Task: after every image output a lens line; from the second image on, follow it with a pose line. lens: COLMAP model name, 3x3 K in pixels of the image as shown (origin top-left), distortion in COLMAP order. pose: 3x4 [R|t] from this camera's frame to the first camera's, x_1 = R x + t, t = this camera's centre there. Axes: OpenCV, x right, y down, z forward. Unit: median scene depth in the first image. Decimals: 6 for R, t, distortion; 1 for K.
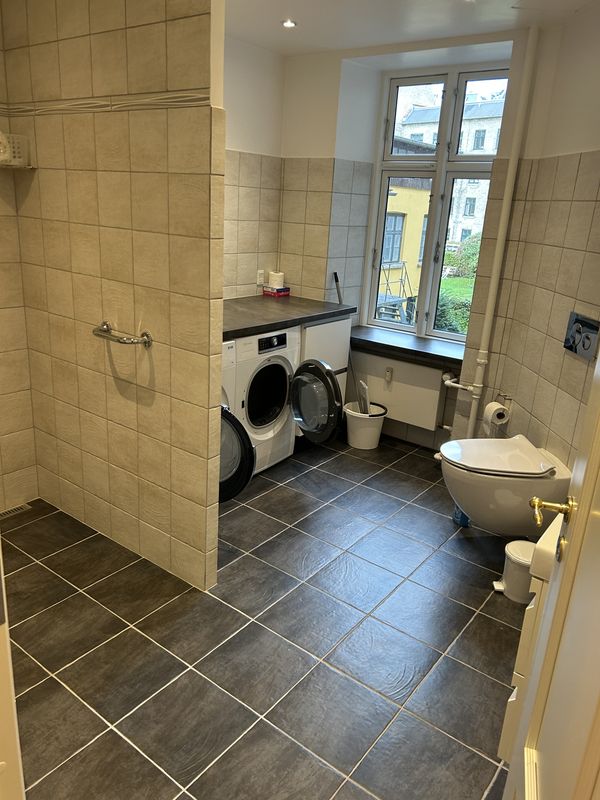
lens RADIAL K [[596.0, 0, 296.1], [0, 596.0, 396.1], [0, 0, 1]] dist [0.051557, -0.053146]
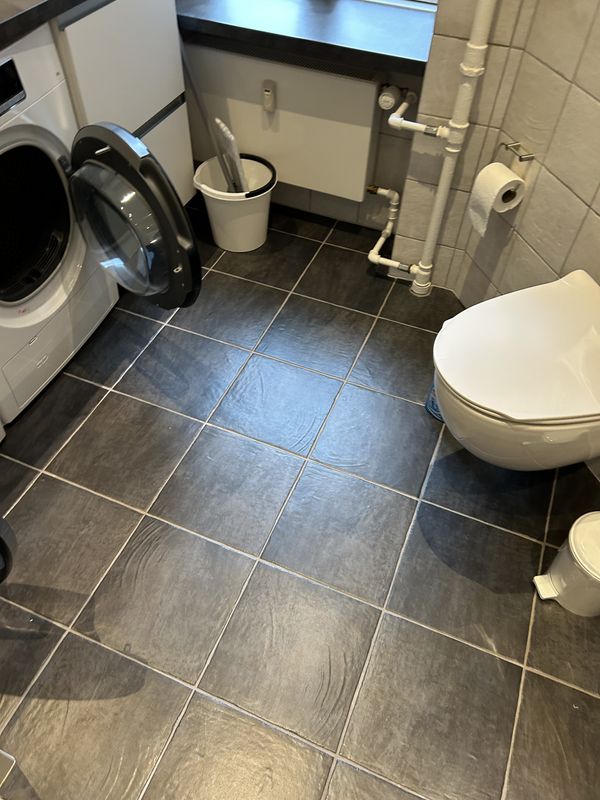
lens RADIAL K [[596.0, 0, 296.1], [0, 596.0, 396.1], [0, 0, 1]] dist [0.051557, -0.053146]
pose [[0.964687, -0.221061, 0.143216, 0.054942], [0.109392, 0.830861, 0.545622, -0.114303], [-0.239608, -0.510688, 0.825703, 0.502718]]
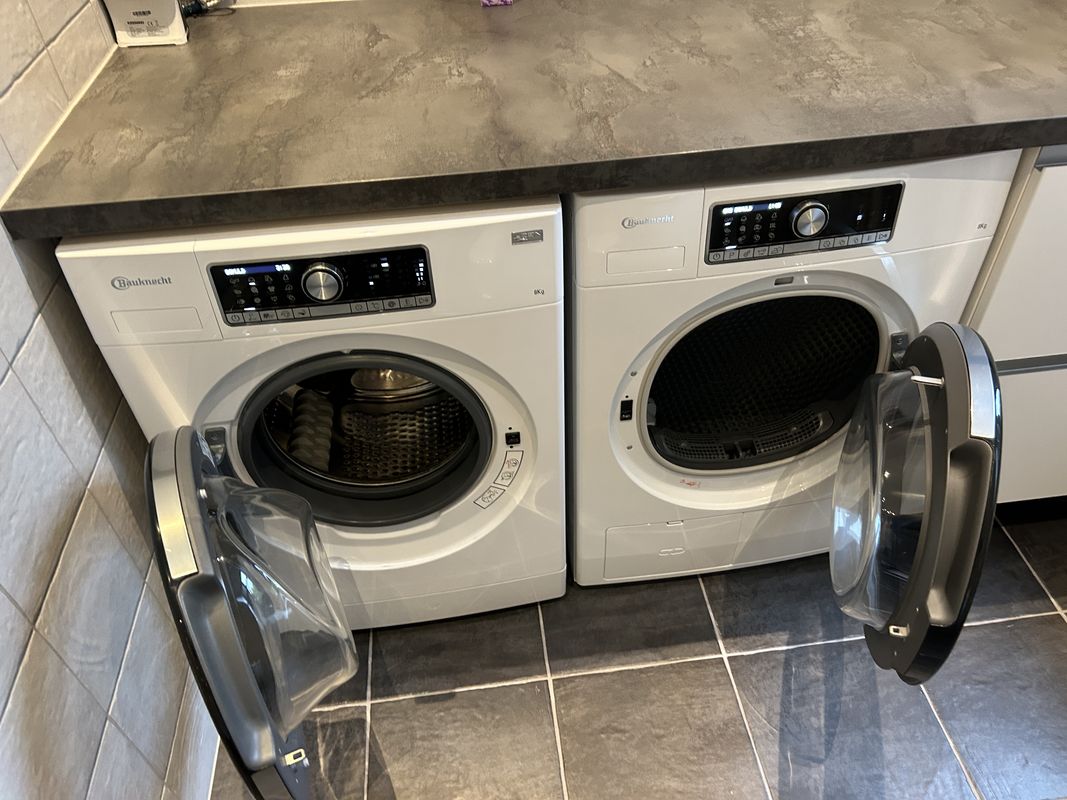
lens RADIAL K [[799.3, 0, 572.8], [0, 799.3, 403.6], [0, 0, 1]] dist [0.056825, -0.058190]
pose [[0.705581, 0.425404, -0.566734, 0.101939], [-0.163388, 0.875875, 0.454035, -0.147093], [0.689536, -0.227761, 0.687506, 0.656944]]
